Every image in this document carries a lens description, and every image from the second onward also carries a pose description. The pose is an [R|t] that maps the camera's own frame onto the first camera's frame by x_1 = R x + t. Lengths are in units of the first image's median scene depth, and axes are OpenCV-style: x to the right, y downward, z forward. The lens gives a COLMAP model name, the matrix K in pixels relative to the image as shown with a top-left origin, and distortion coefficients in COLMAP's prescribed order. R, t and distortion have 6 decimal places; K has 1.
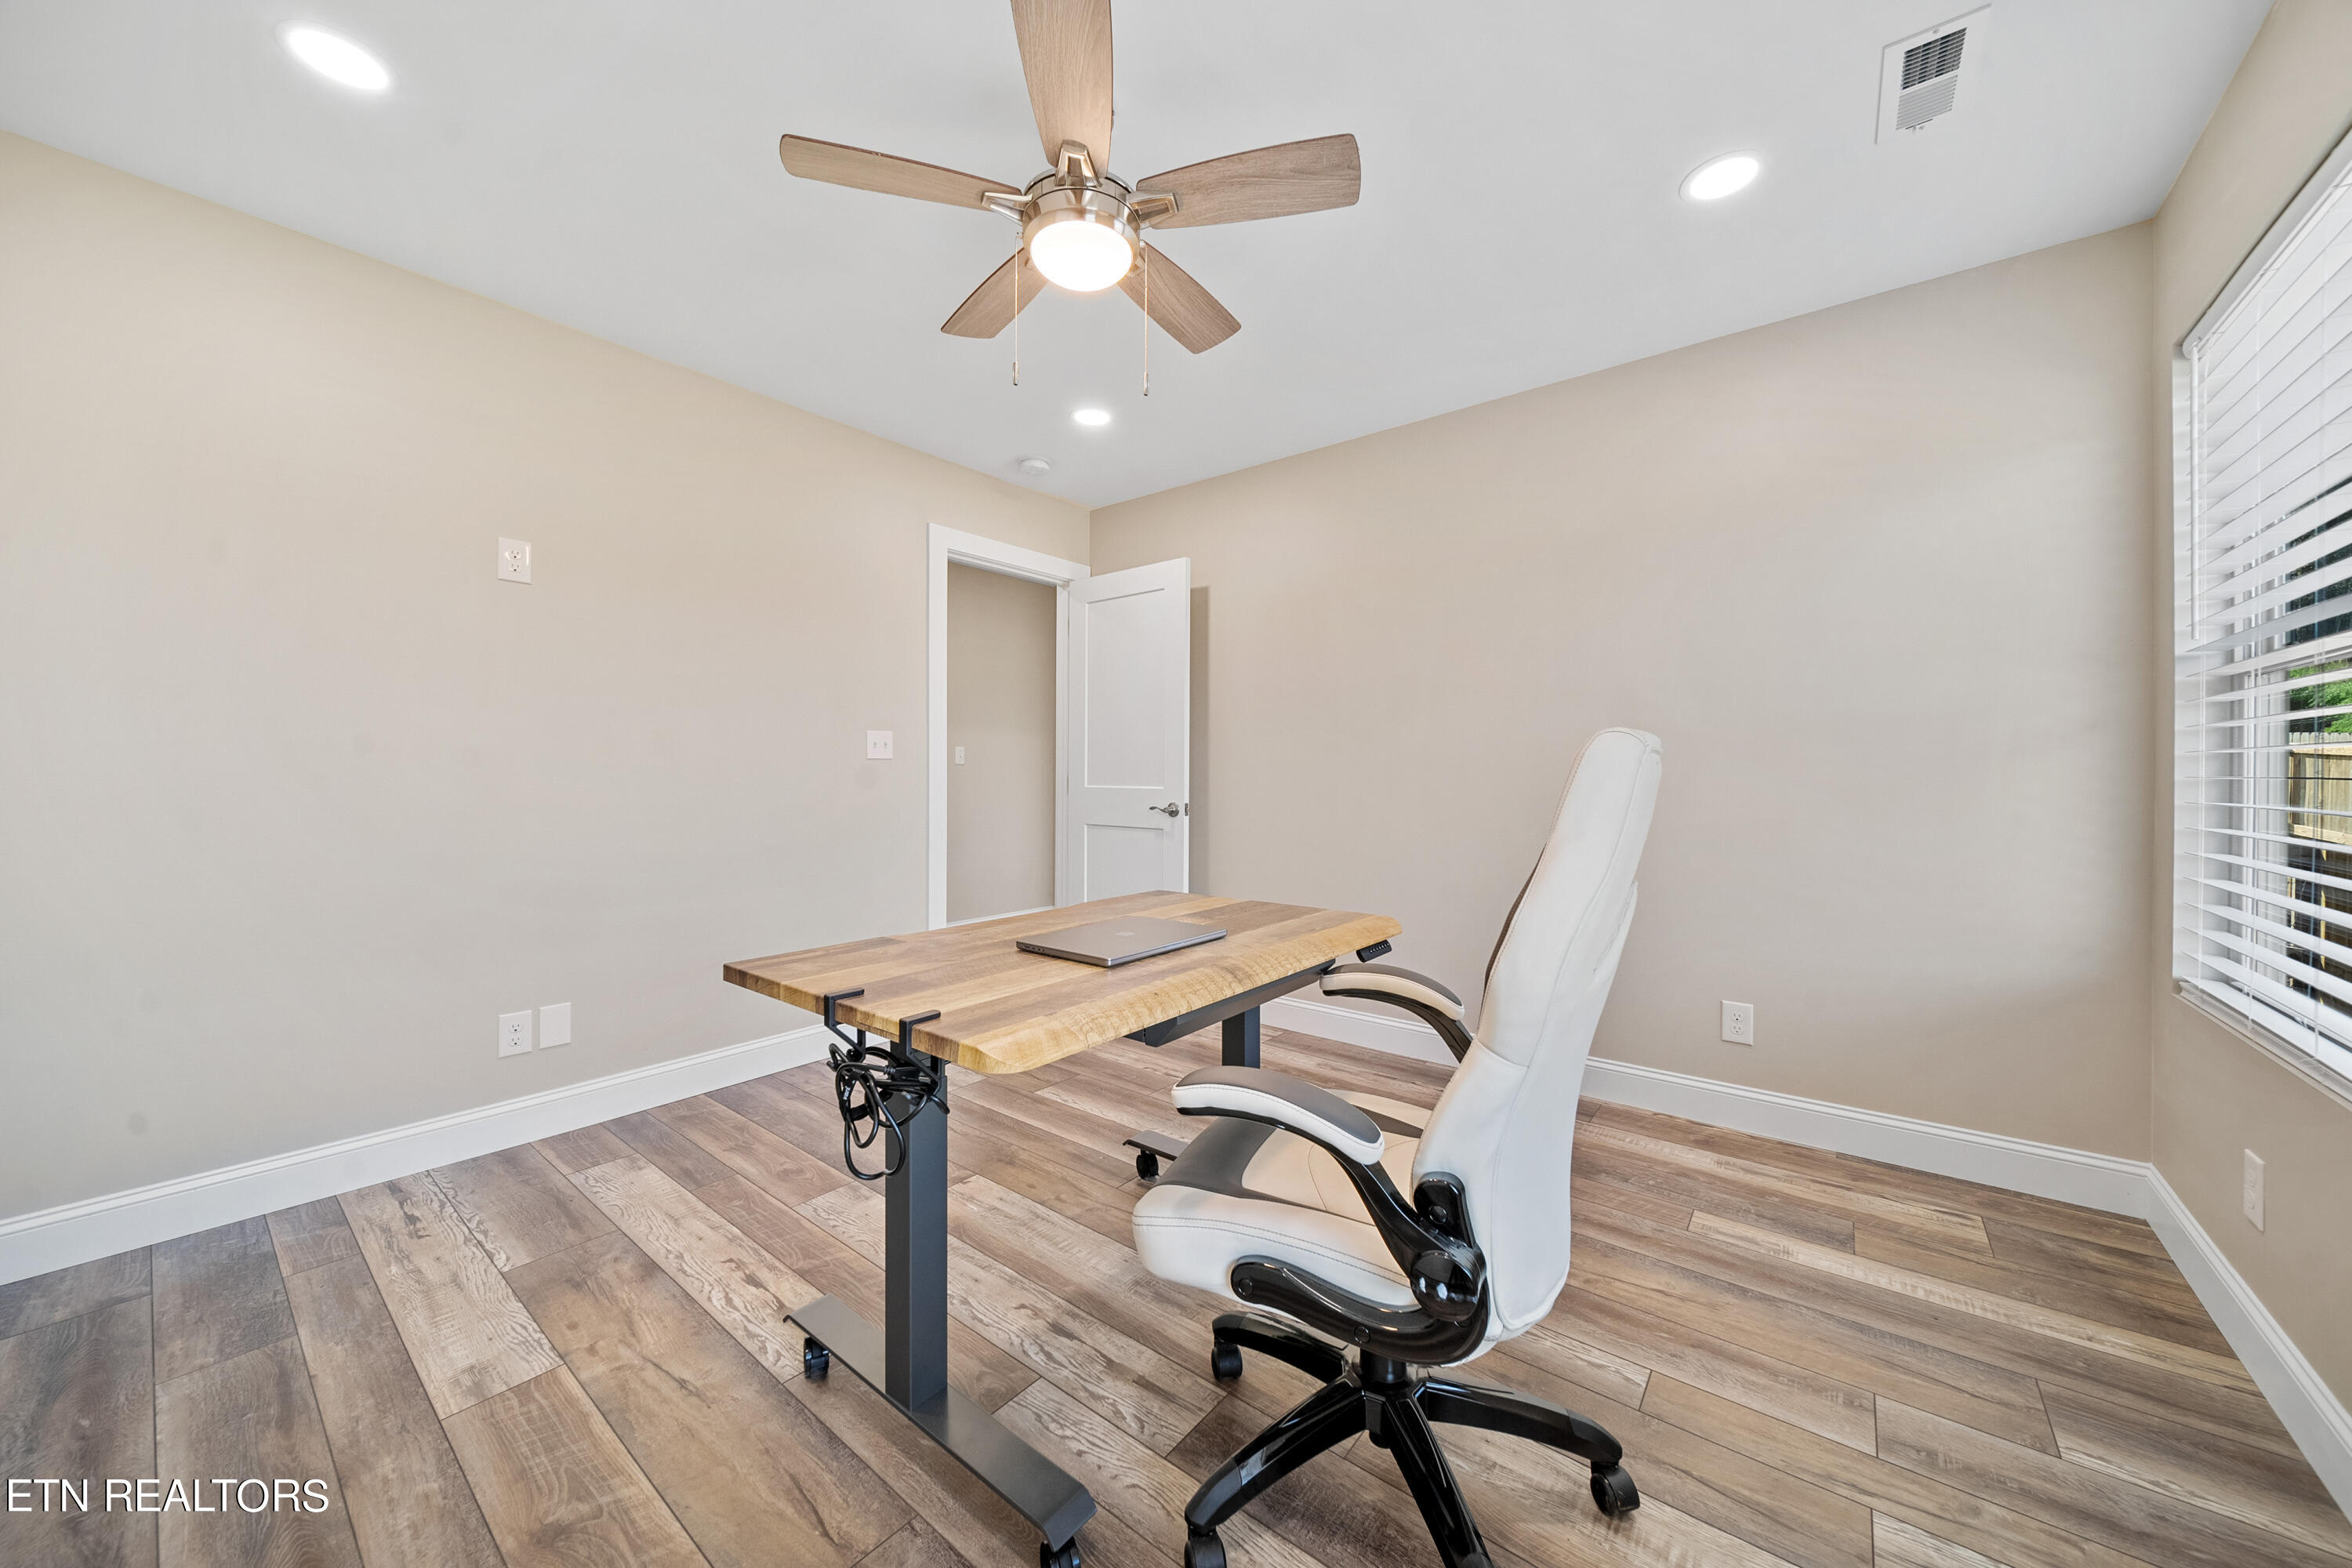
lens RADIAL K [[827.4, 0, 1171.5], [0, 827.4, 779.7], [0, 0, 1]] dist [0.001300, 0.000254]
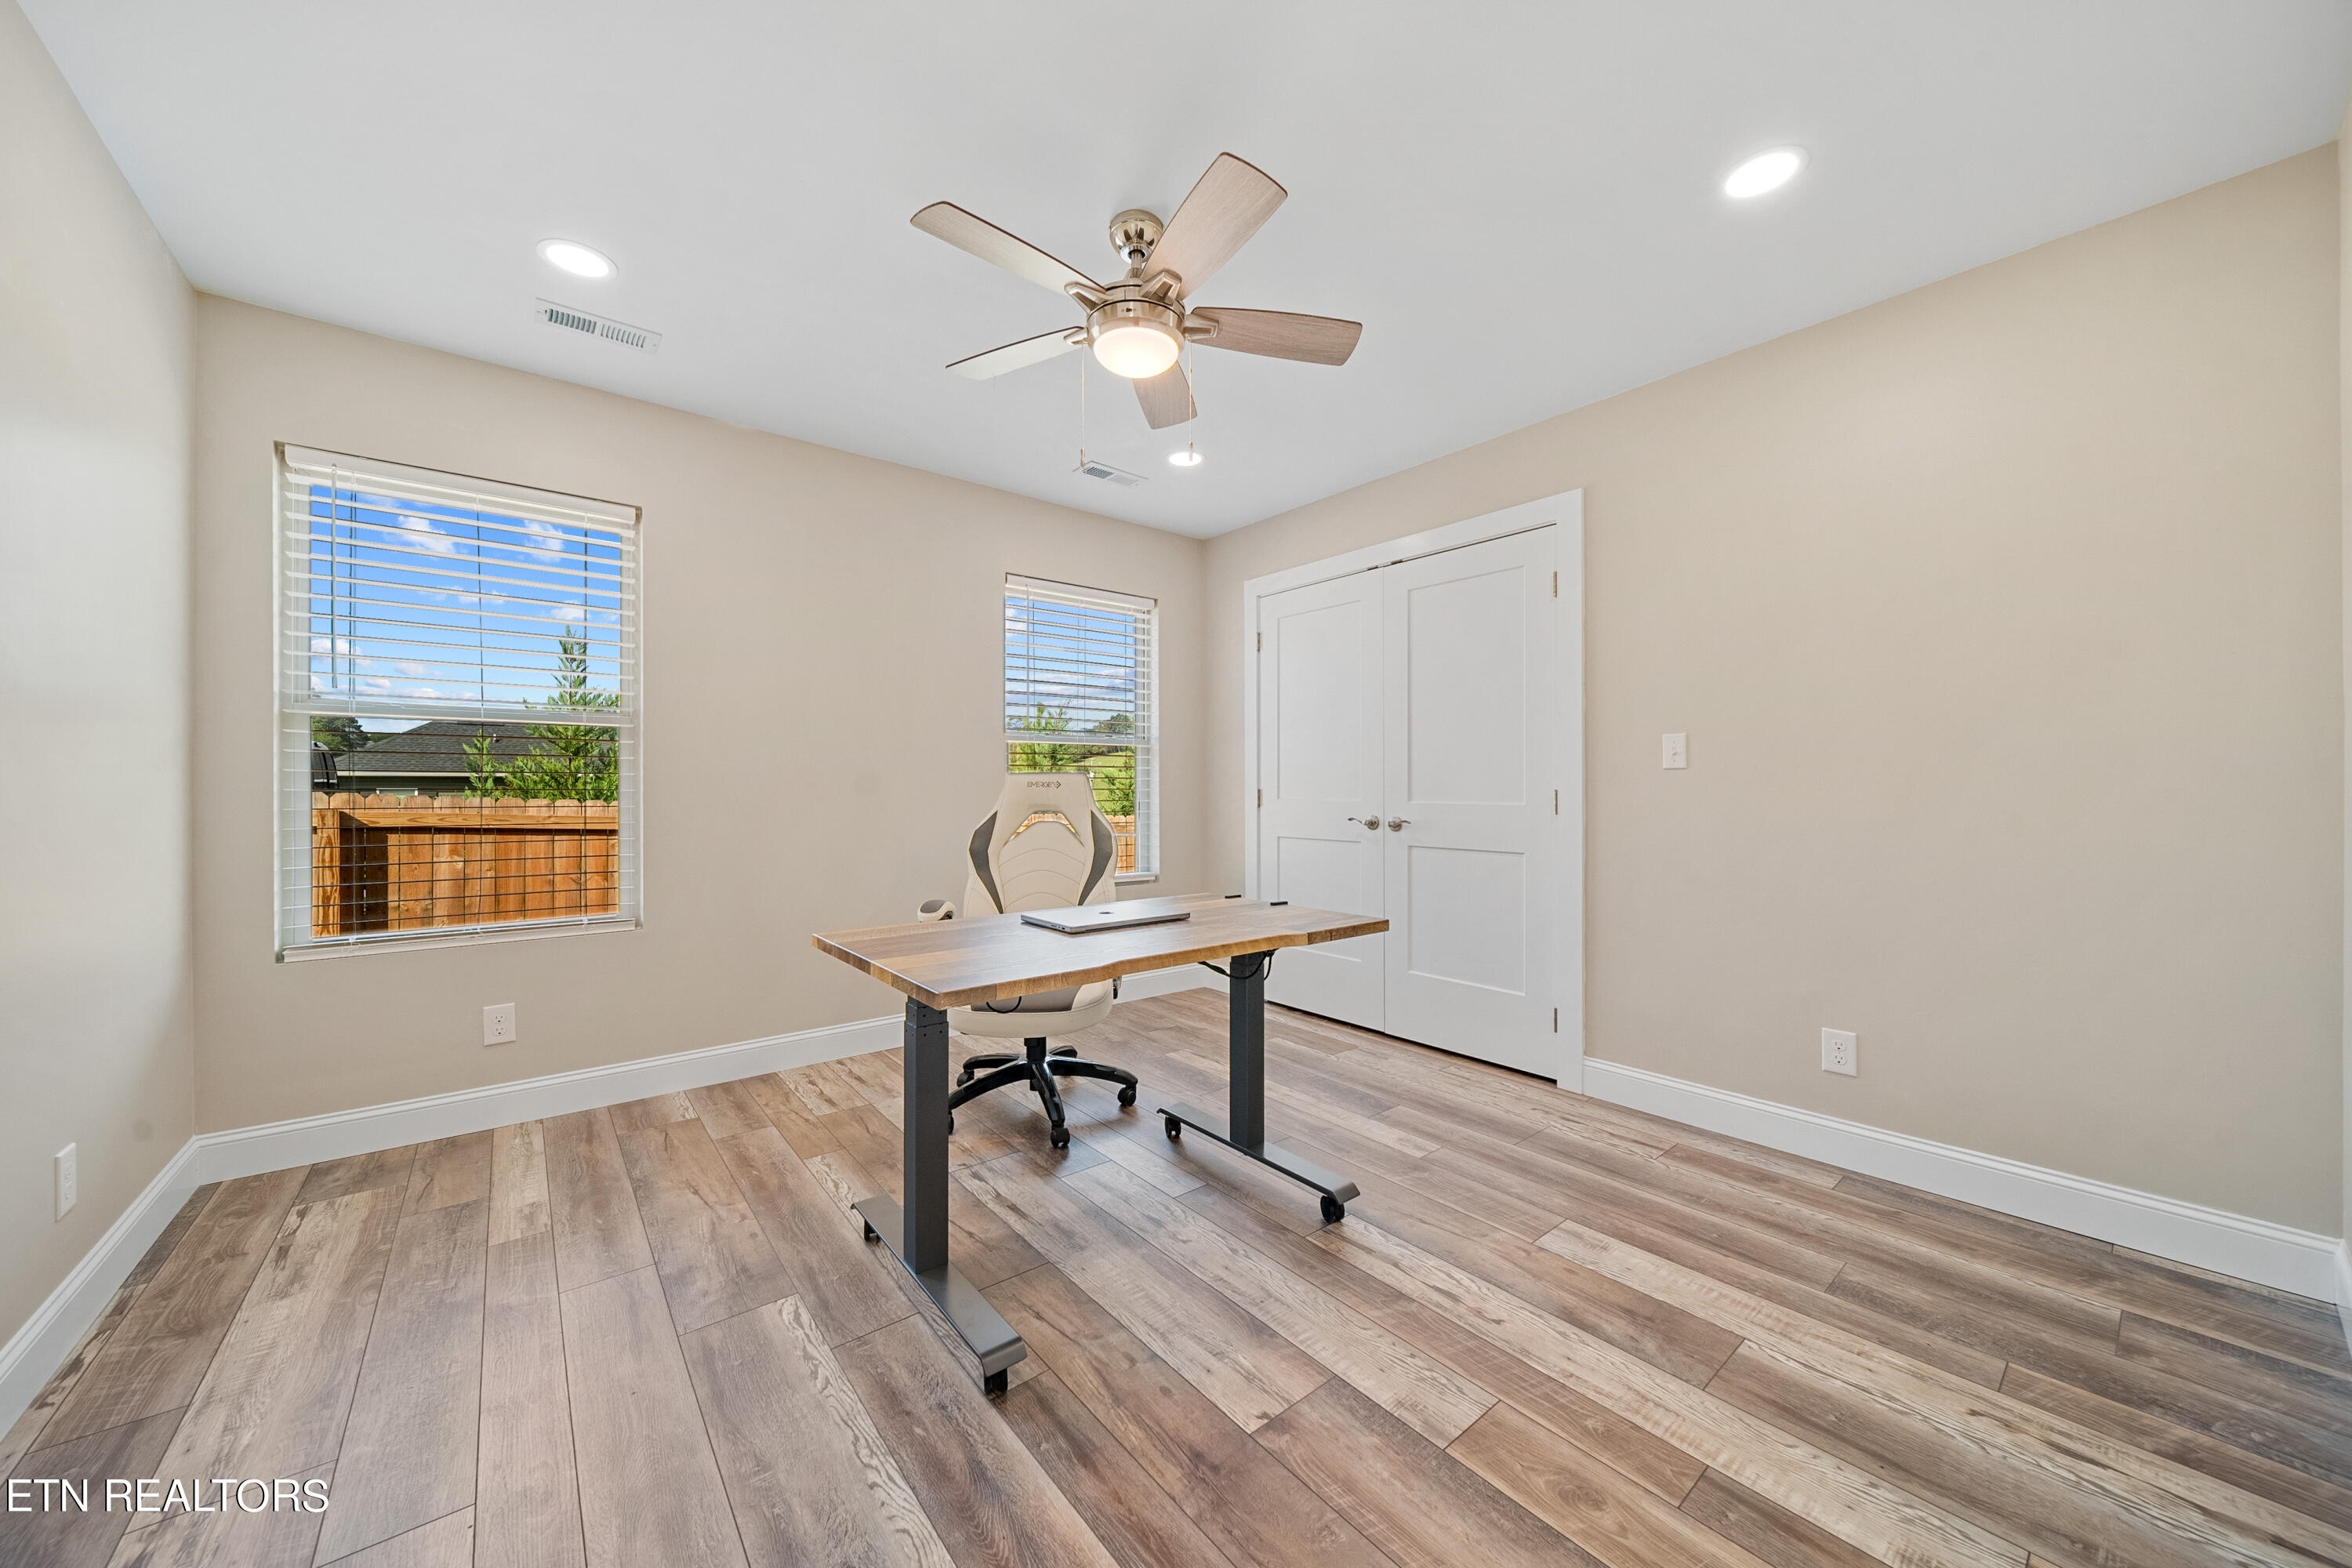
lens RADIAL K [[827.4, 0, 1176.2], [0, 827.4, 788.0], [0, 0, 1]] dist [0.001300, 0.000254]
pose [[-0.977793, -0.000549, 0.209573, -0.369180], [0.000193, 0.999994, 0.003519, -0.010804], [-0.209574, 0.003482, -0.977787, 1.917849]]
